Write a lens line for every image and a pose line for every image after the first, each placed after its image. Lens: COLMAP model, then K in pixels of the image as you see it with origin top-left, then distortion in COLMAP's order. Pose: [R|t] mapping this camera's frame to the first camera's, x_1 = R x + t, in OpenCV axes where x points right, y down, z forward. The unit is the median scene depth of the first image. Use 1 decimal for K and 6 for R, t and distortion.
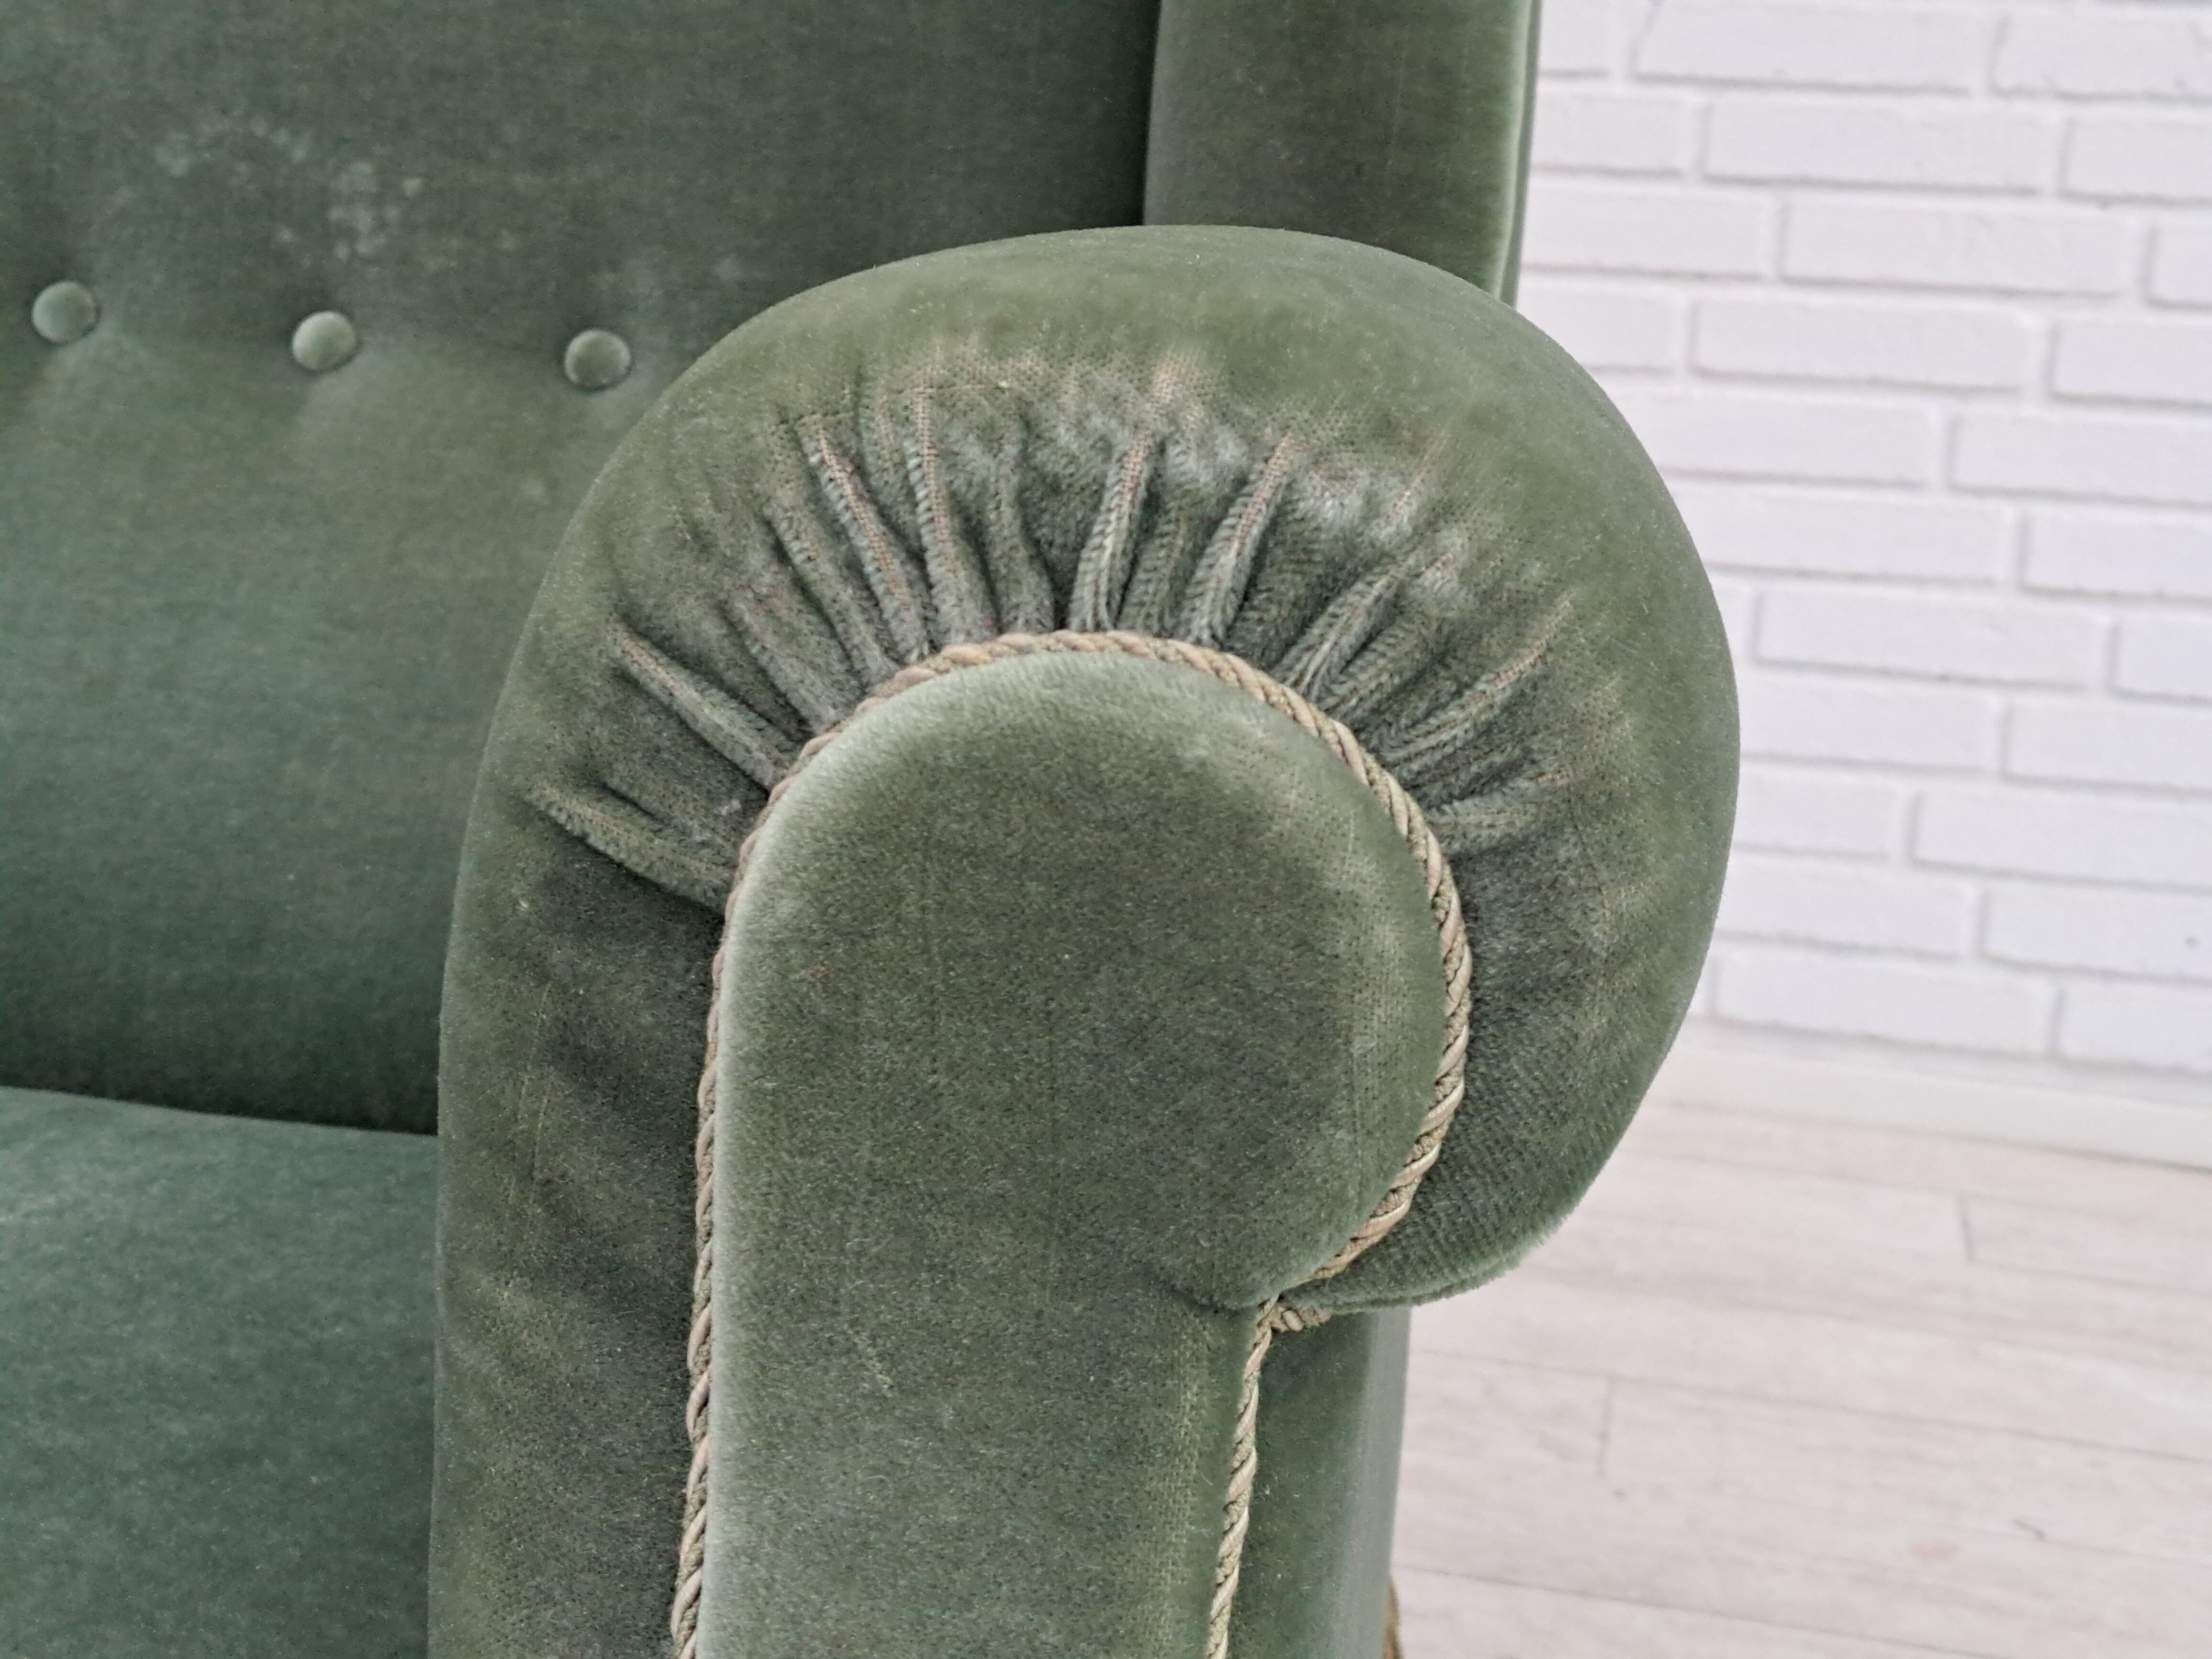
lens RADIAL K [[3196.0, 0, 1145.3], [0, 3196.0, 738.7], [0, 0, 1]] dist [0.097604, -0.020104]
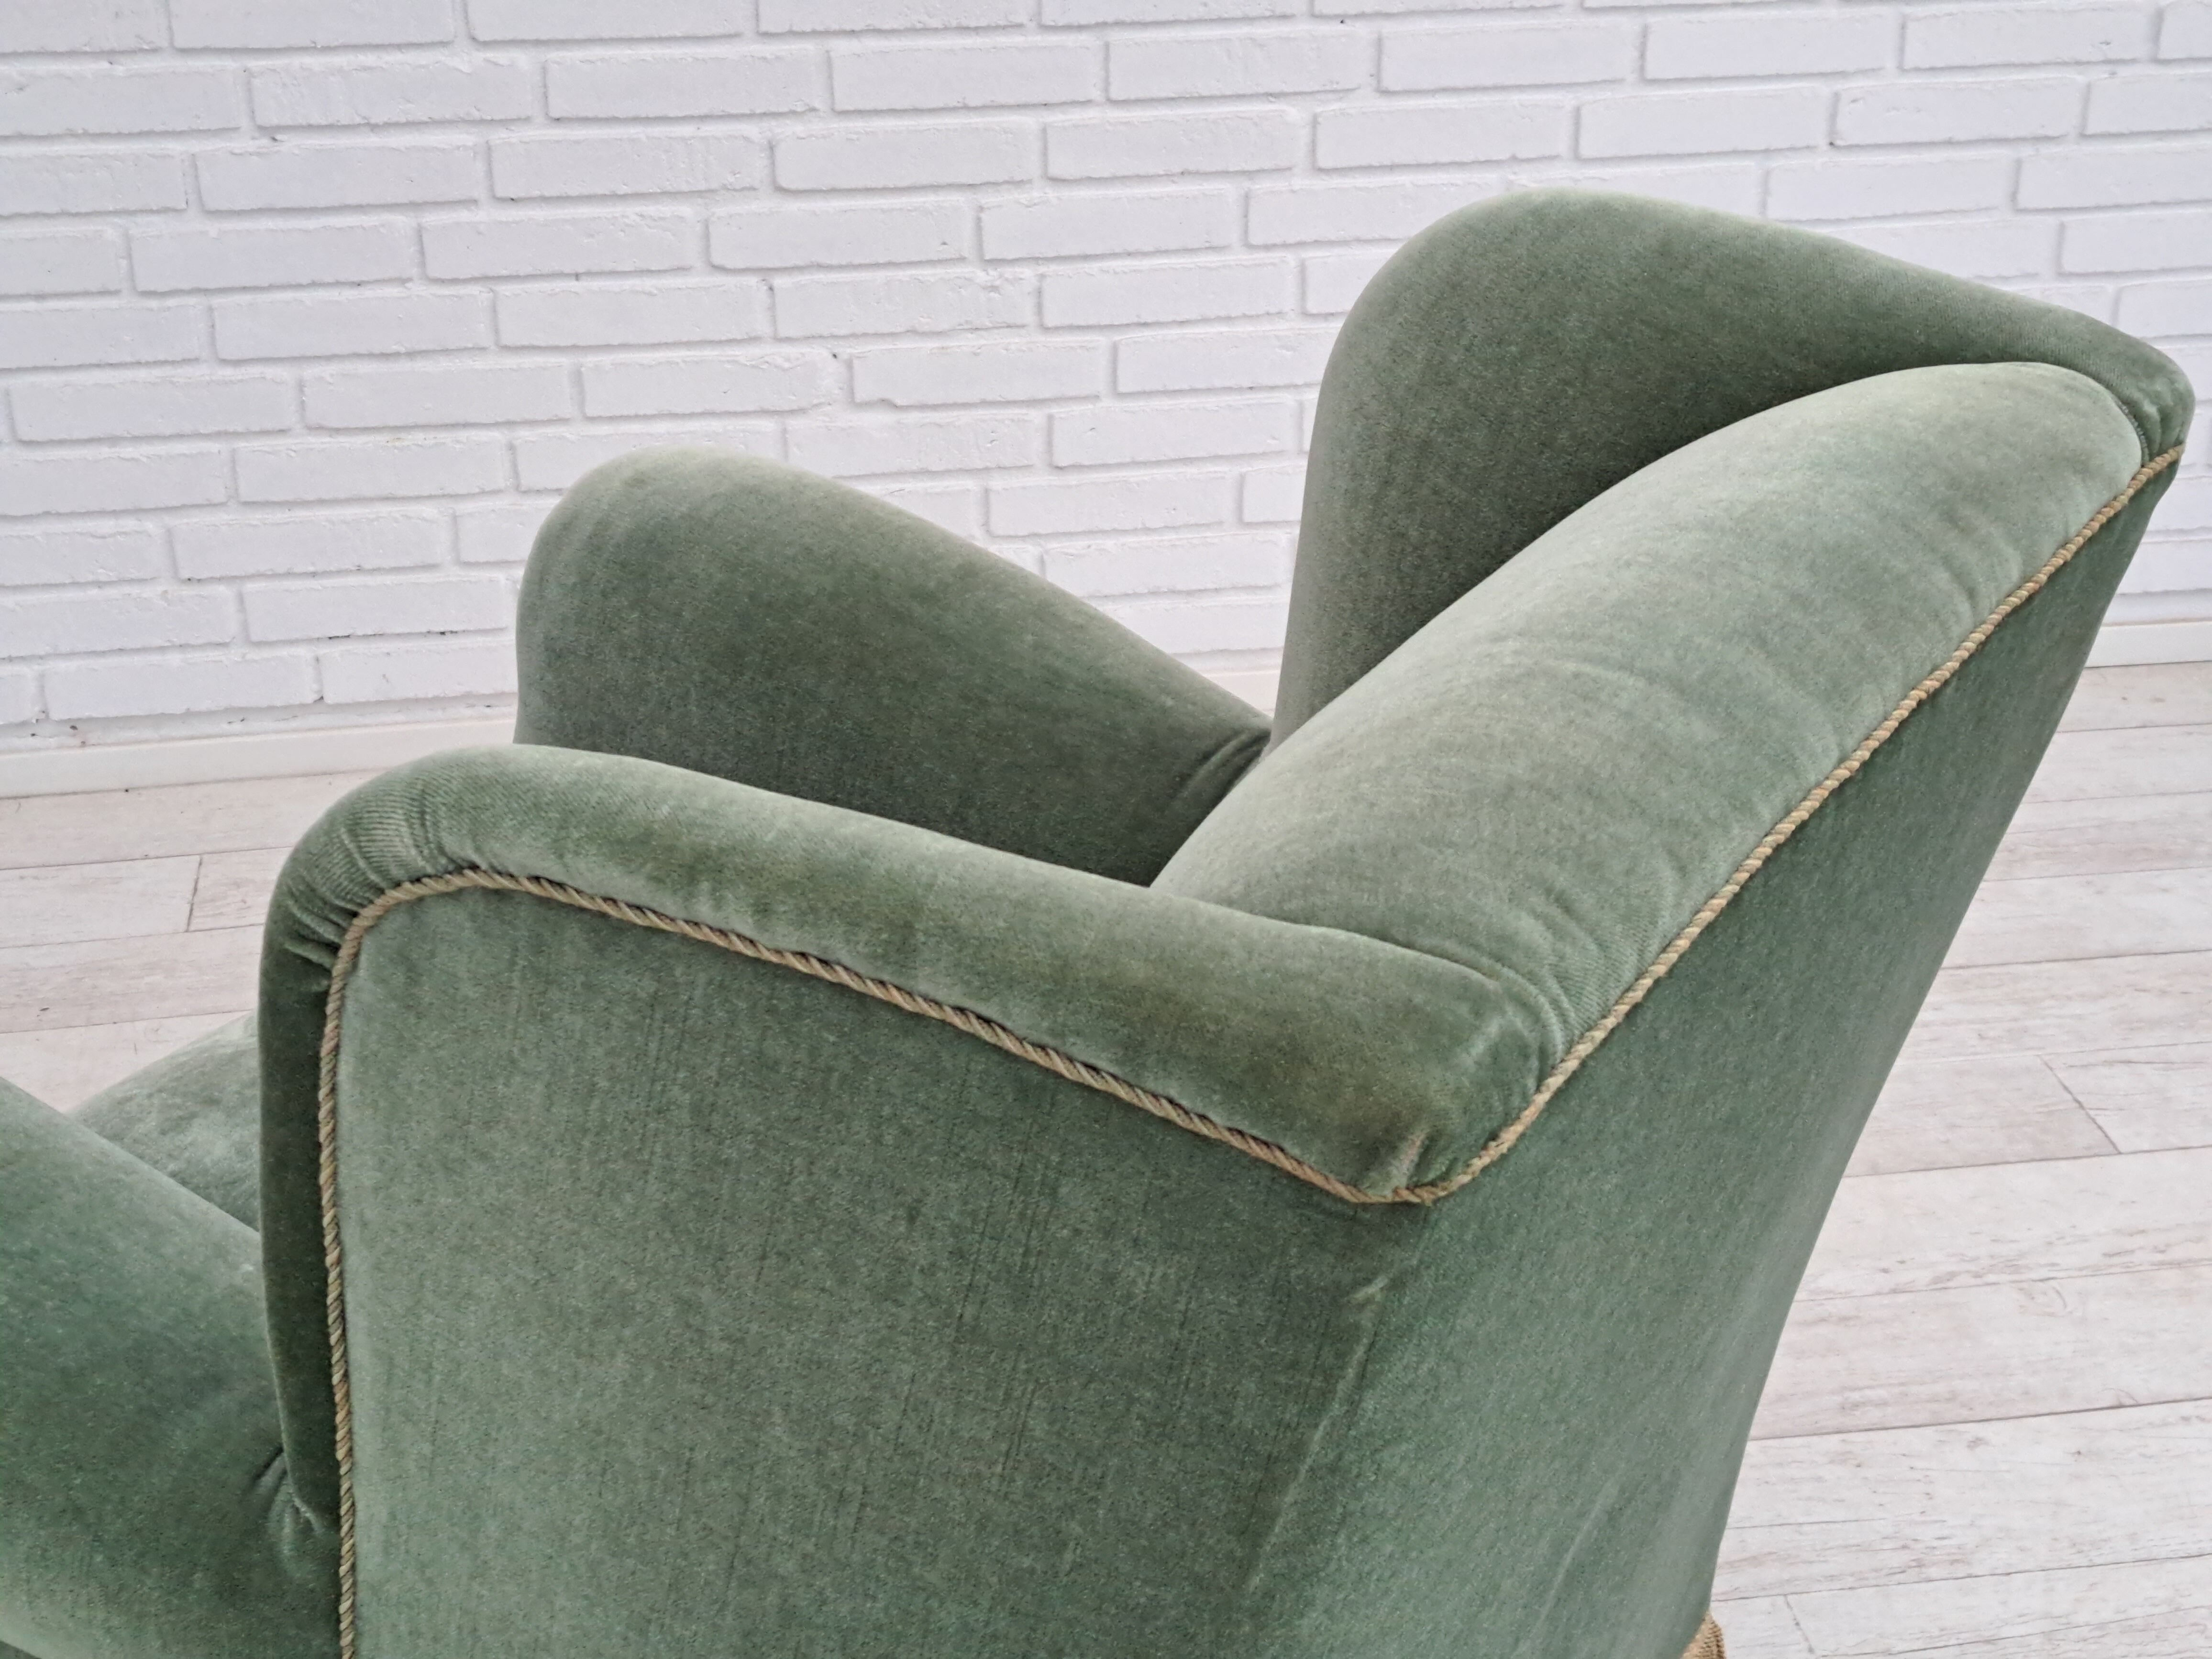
lens RADIAL K [[3168.9, 0, 1112.0], [0, 3168.9, 801.4], [0, 0, 1]] dist [0.091111, -0.101219]
pose [[0.935099, -0.205752, 0.288540, -0.432639], [0.113261, 0.945008, 0.306810, -0.534629], [-0.335799, -0.254218, 0.906980, -0.394003]]
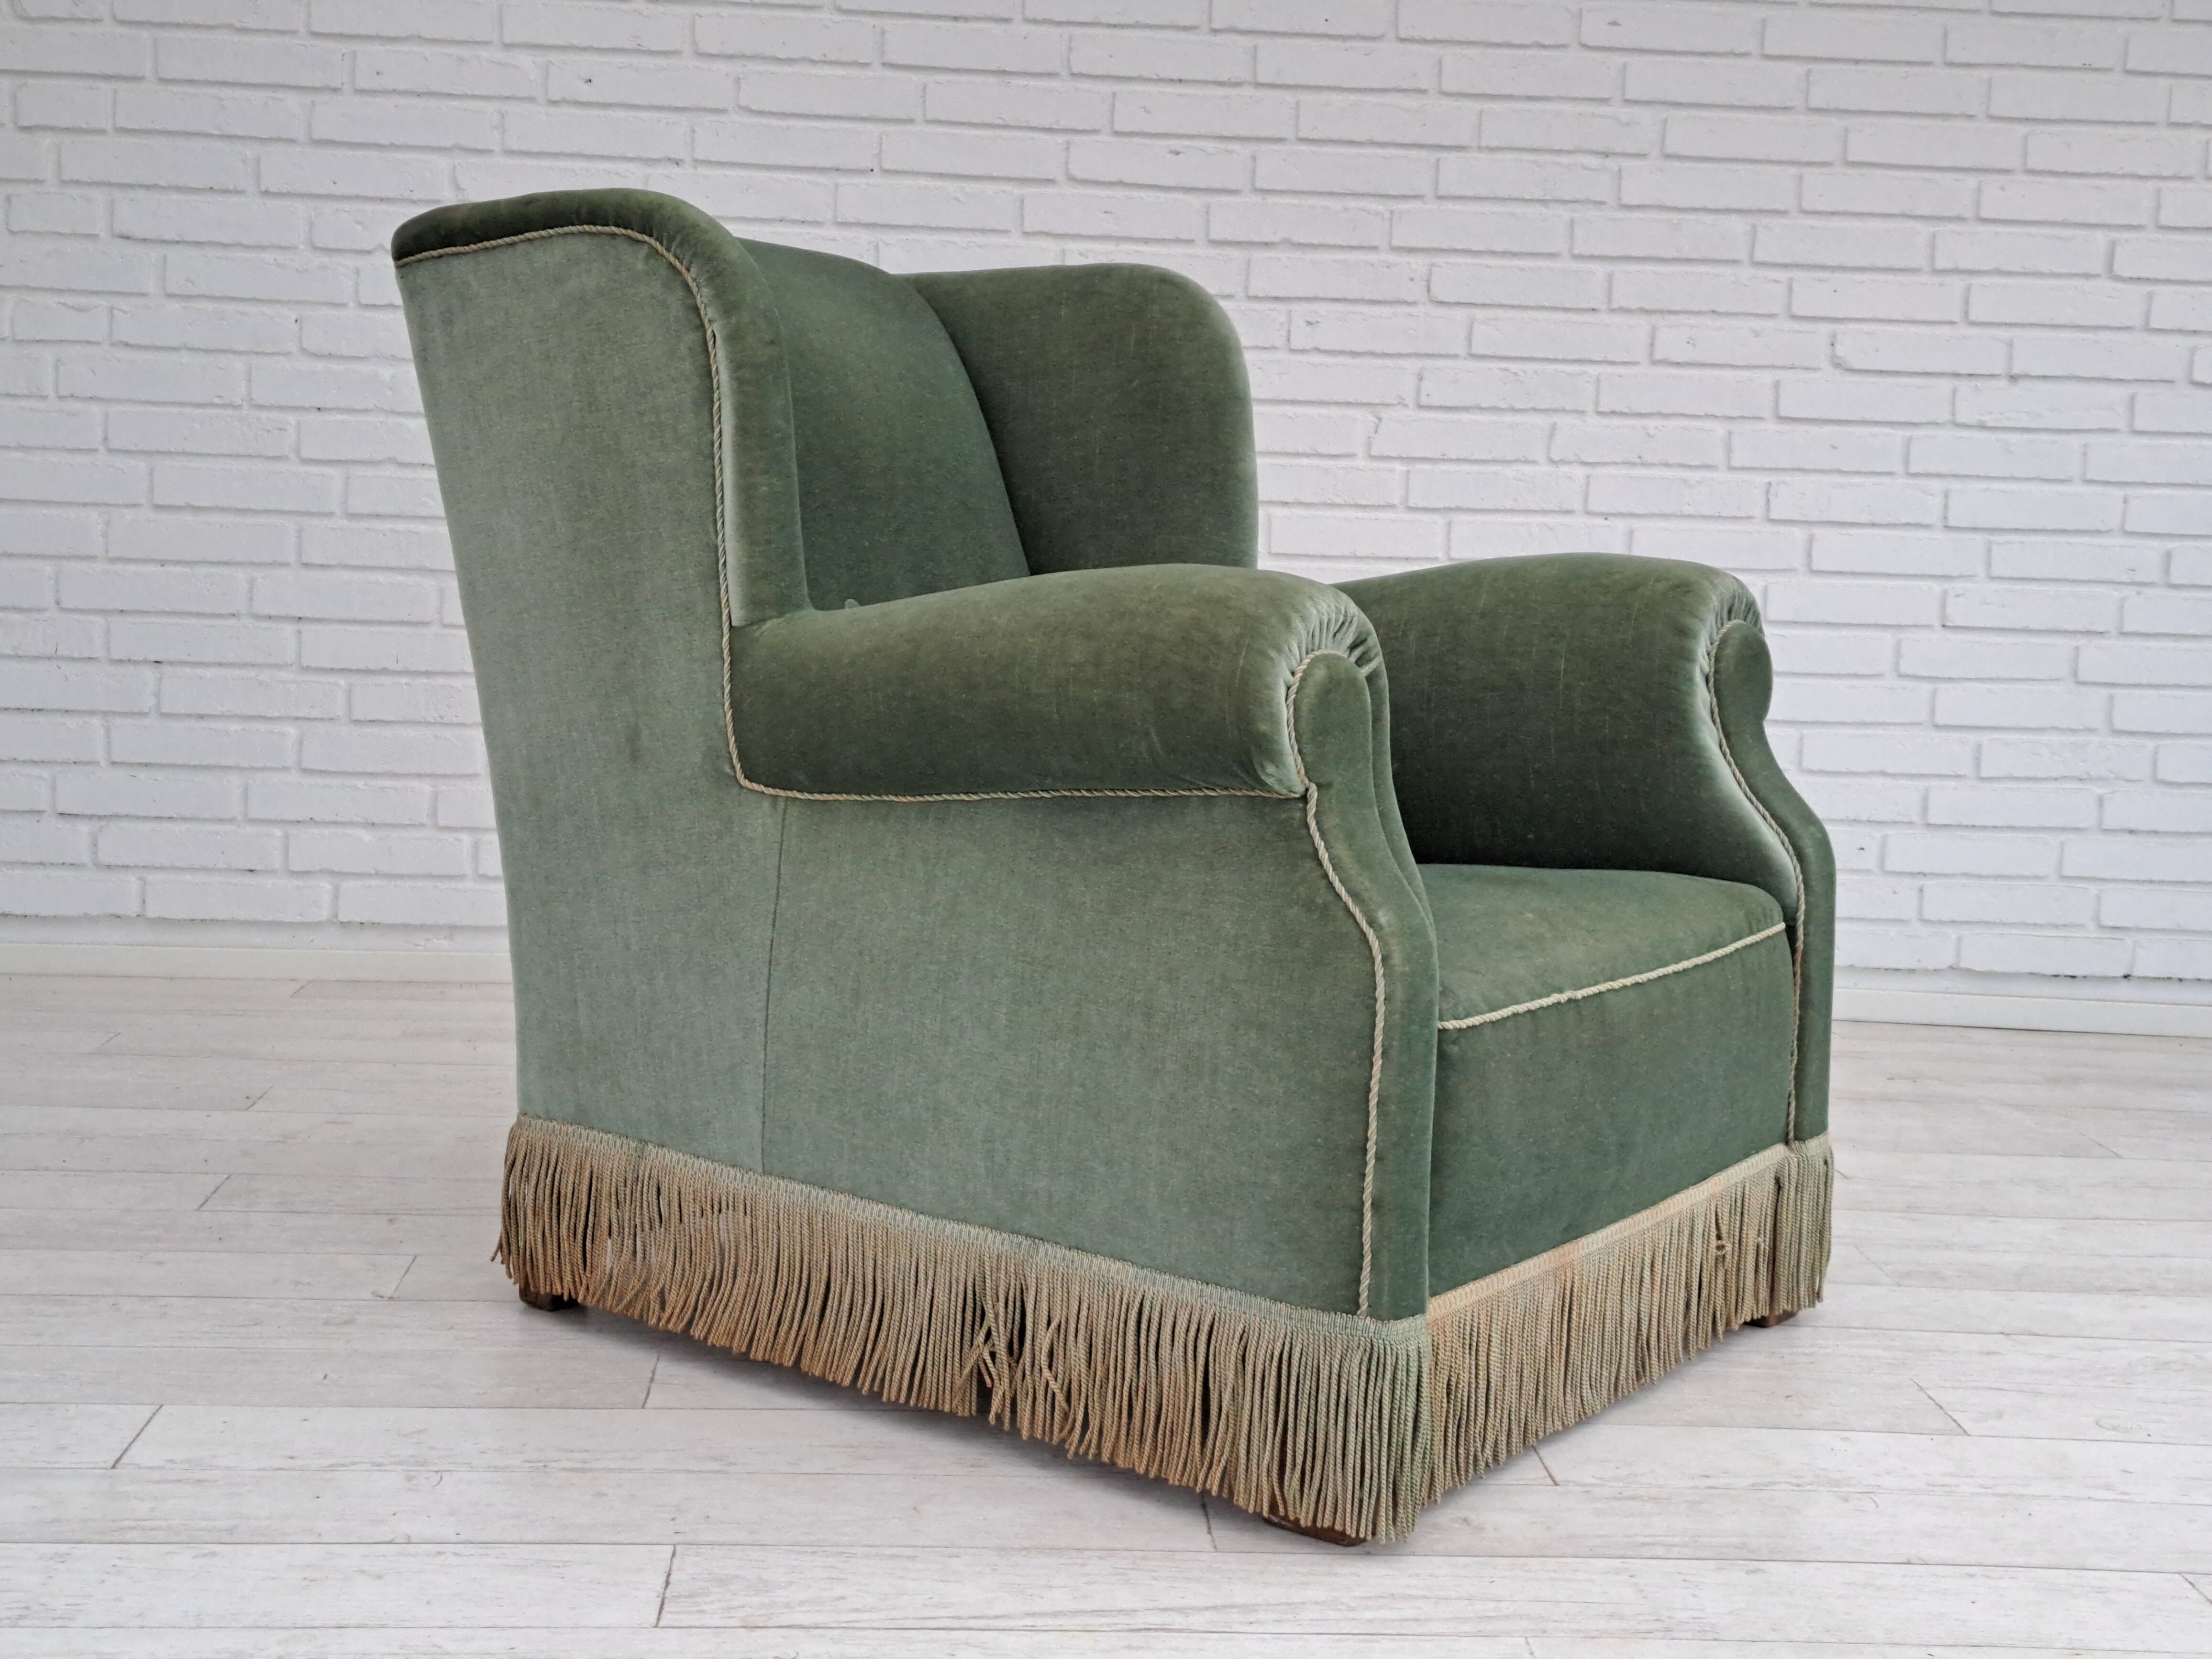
lens RADIAL K [[3099.2, 0, 1132.2], [0, 3099.2, 825.2], [0, 0, 1]] dist [0.203445, -0.660401]
pose [[0.967889, -0.050057, 0.246342, -0.902624], [0.062899, 0.997026, -0.044533, 0.171813], [-0.243380, 0.058598, 0.968159, -1.483567]]
